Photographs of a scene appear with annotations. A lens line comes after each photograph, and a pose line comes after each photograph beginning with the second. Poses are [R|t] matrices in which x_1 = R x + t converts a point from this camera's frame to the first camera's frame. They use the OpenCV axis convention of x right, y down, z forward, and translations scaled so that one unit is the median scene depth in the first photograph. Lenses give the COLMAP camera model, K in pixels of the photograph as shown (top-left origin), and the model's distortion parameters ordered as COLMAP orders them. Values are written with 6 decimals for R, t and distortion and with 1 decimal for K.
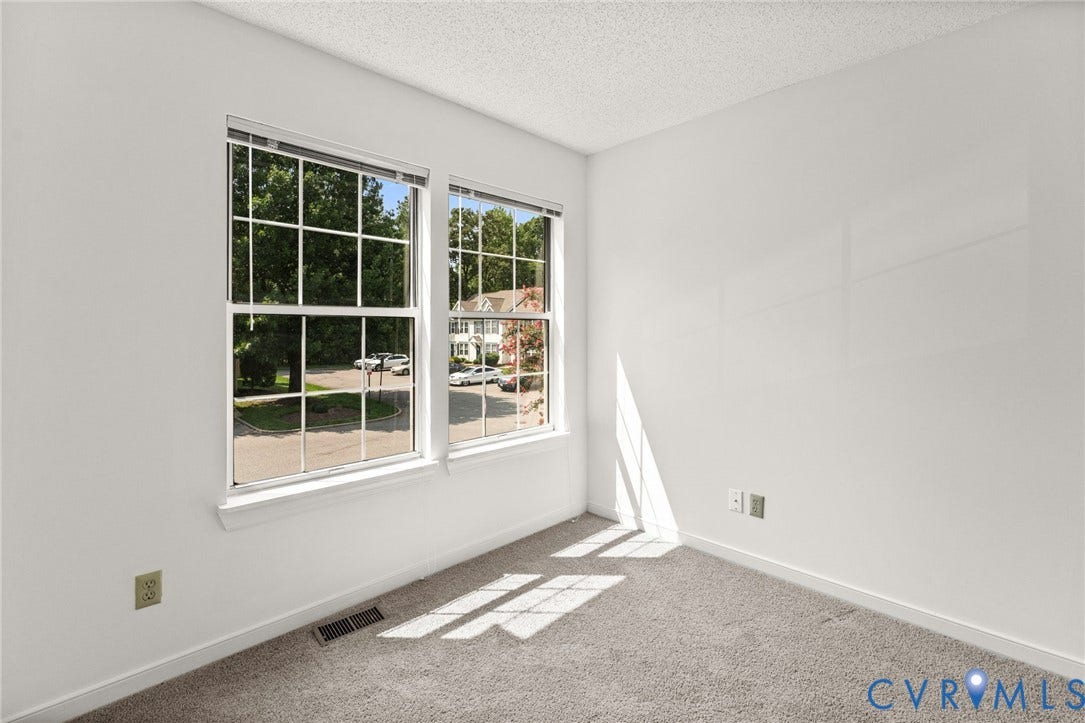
lens RADIAL K [[483.9, 0, 544.2], [0, 483.9, 335.7], [0, 0, 1]] dist [-0.011433, -0.000174]
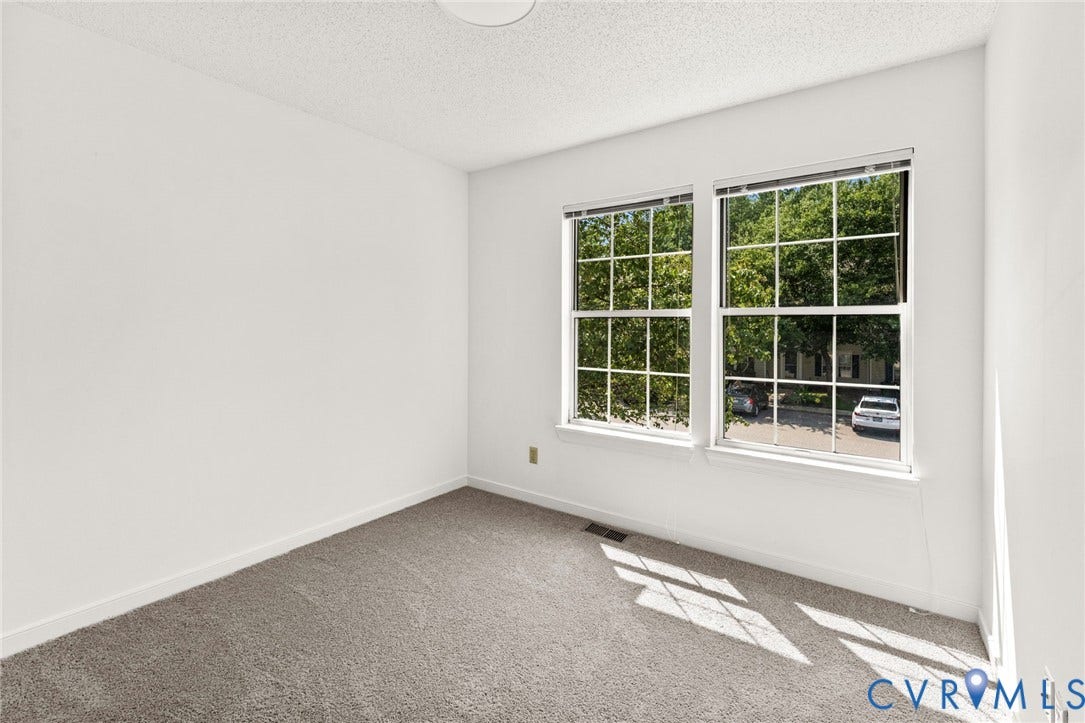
lens RADIAL K [[488.8, 0, 540.9], [0, 488.8, 325.6], [0, 0, 1]] dist [-0.001918, -0.000284]
pose [[0.168654, -0.002749, -0.985671, 0.869852], [-0.019844, 0.999784, -0.006184, -0.005538], [0.985476, 0.020603, 0.168563, 0.475814]]
